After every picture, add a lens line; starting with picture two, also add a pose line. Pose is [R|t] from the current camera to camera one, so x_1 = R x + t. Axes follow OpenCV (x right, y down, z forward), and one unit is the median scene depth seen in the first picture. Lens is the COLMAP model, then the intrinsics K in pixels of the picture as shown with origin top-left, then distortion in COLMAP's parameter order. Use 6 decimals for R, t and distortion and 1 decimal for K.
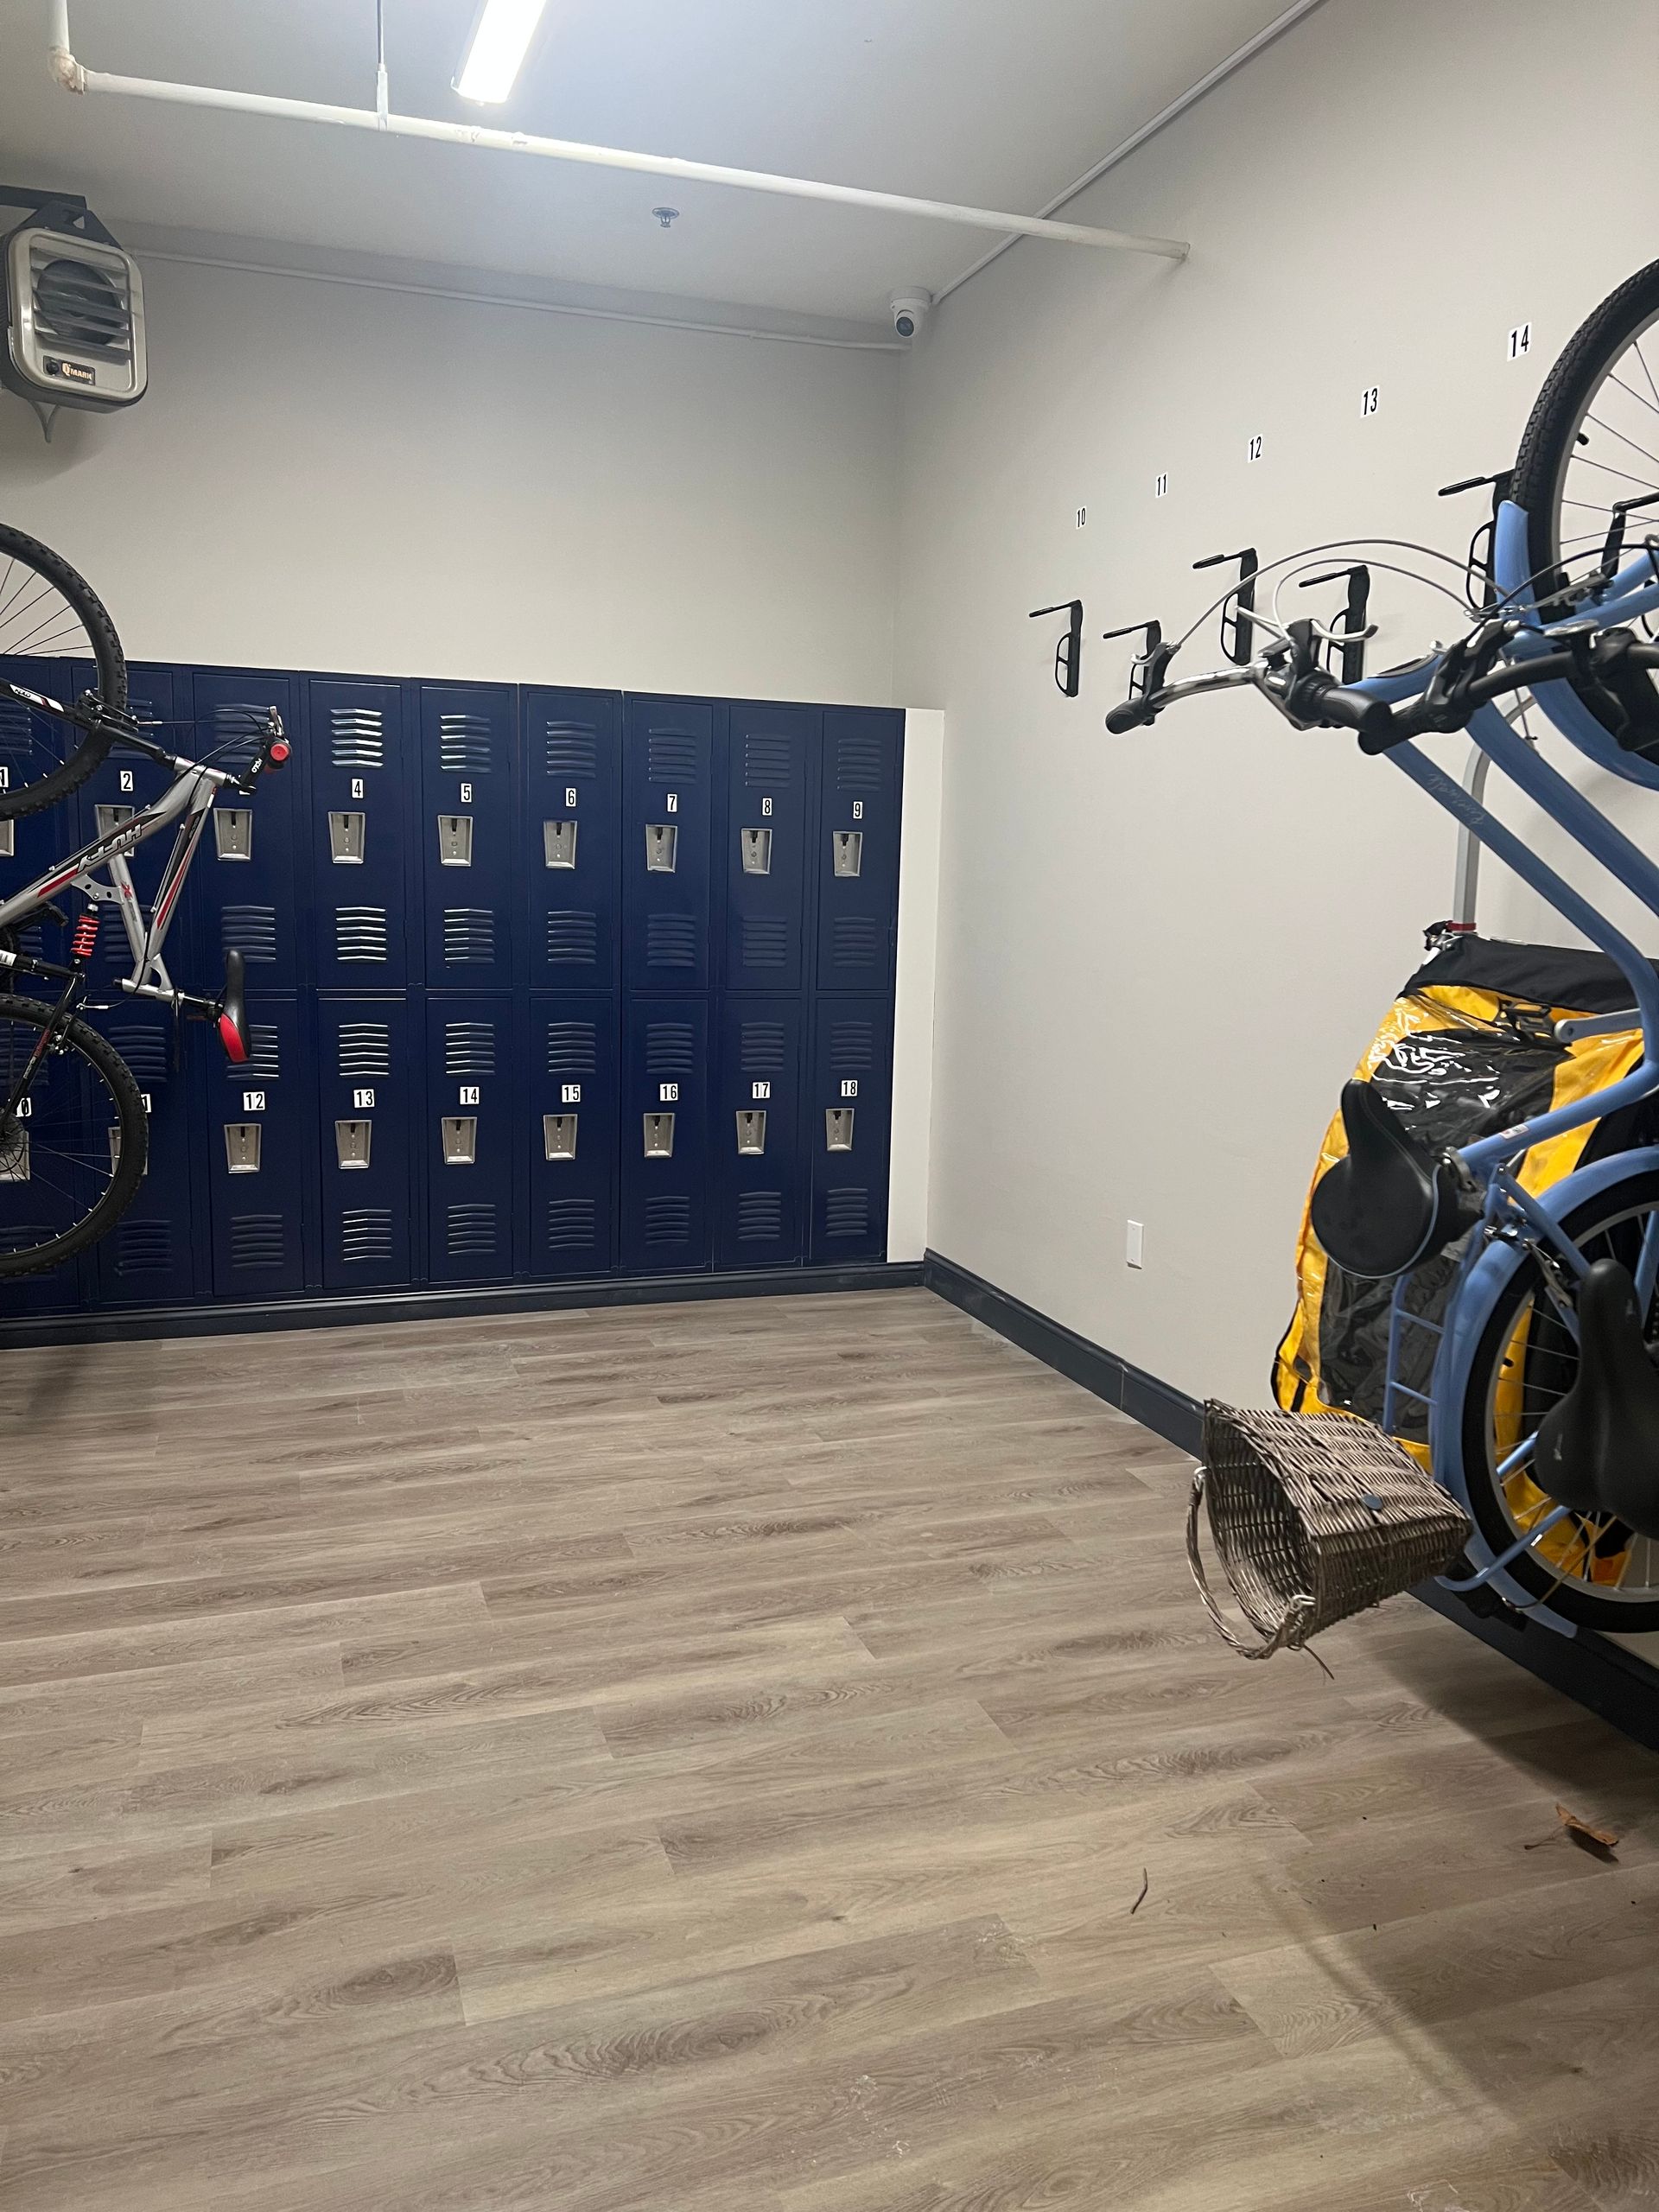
lens RADIAL K [[1575.8, 0, 815.1], [0, 1575.8, 1119.4], [0, 0, 1]] dist [0.045334, -0.043530]
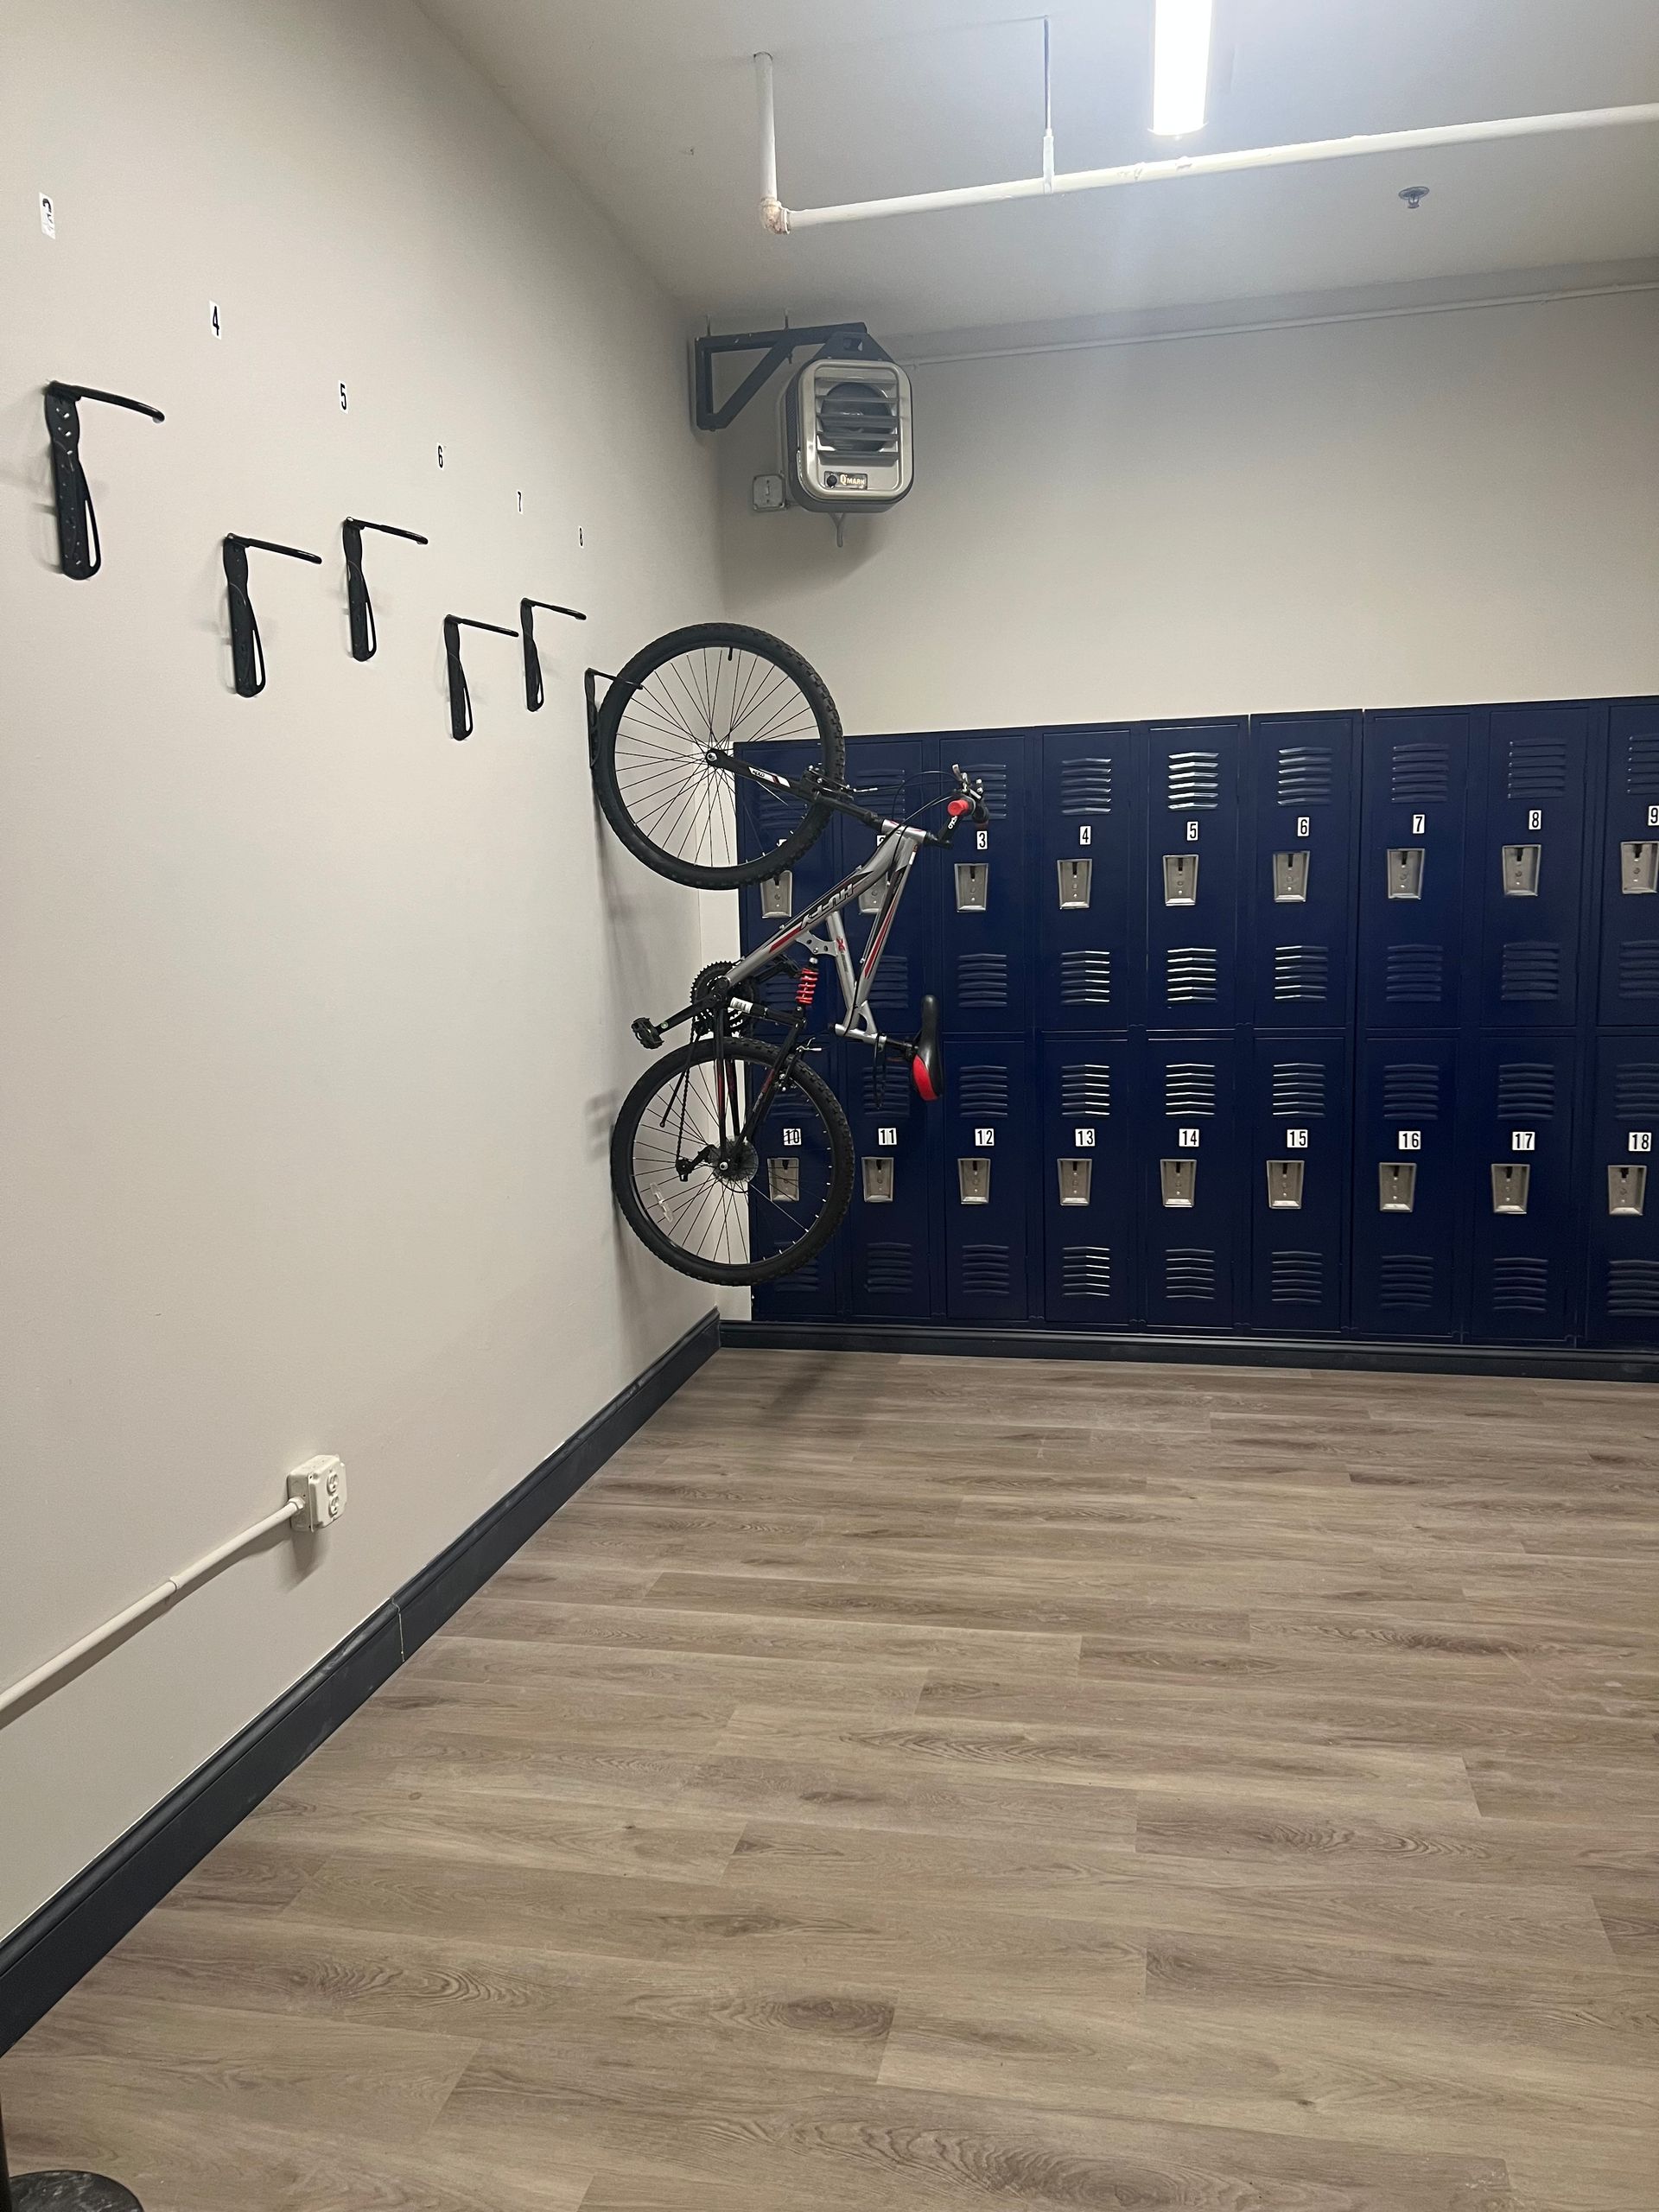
lens RADIAL K [[1575.8, 0, 815.1], [0, 1575.8, 1119.4], [0, 0, 1]] dist [0.045334, -0.043530]
pose [[0.868909, 0.025973, -0.494291, 0.108193], [-0.037932, 0.999180, -0.014178, -0.006810], [0.493517, 0.031069, 0.869181, 0.050149]]
